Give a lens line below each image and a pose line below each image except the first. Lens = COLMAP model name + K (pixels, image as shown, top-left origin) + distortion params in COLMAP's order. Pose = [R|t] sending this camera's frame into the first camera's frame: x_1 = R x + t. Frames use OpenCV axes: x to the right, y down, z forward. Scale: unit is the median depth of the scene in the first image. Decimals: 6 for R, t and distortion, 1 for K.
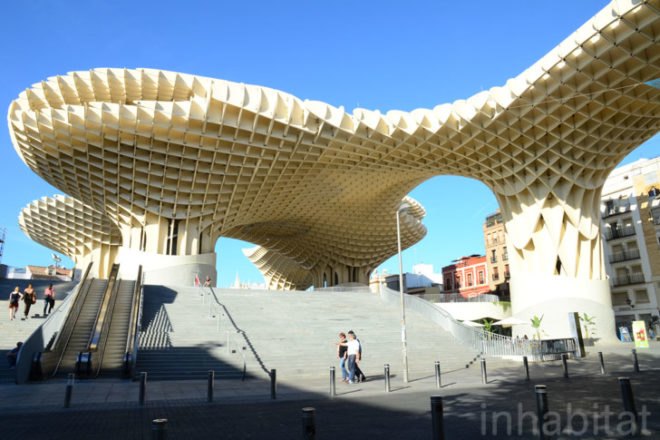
lens RADIAL K [[457.8, 0, 330.0], [0, 457.8, 220.0], [0, 0, 1]] dist [-0.112771, 0.076735]
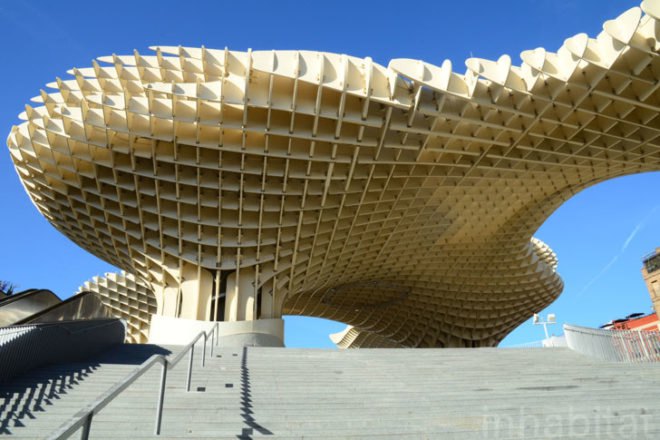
lens RADIAL K [[457.8, 0, 330.0], [0, 457.8, 220.0], [0, 0, 1]] dist [-0.112771, 0.076735]
pose [[0.978216, -0.107553, -0.177557, -0.042445], [0.068491, 0.974640, -0.213039, 0.088575], [0.195967, 0.196237, 0.960775, 0.350250]]
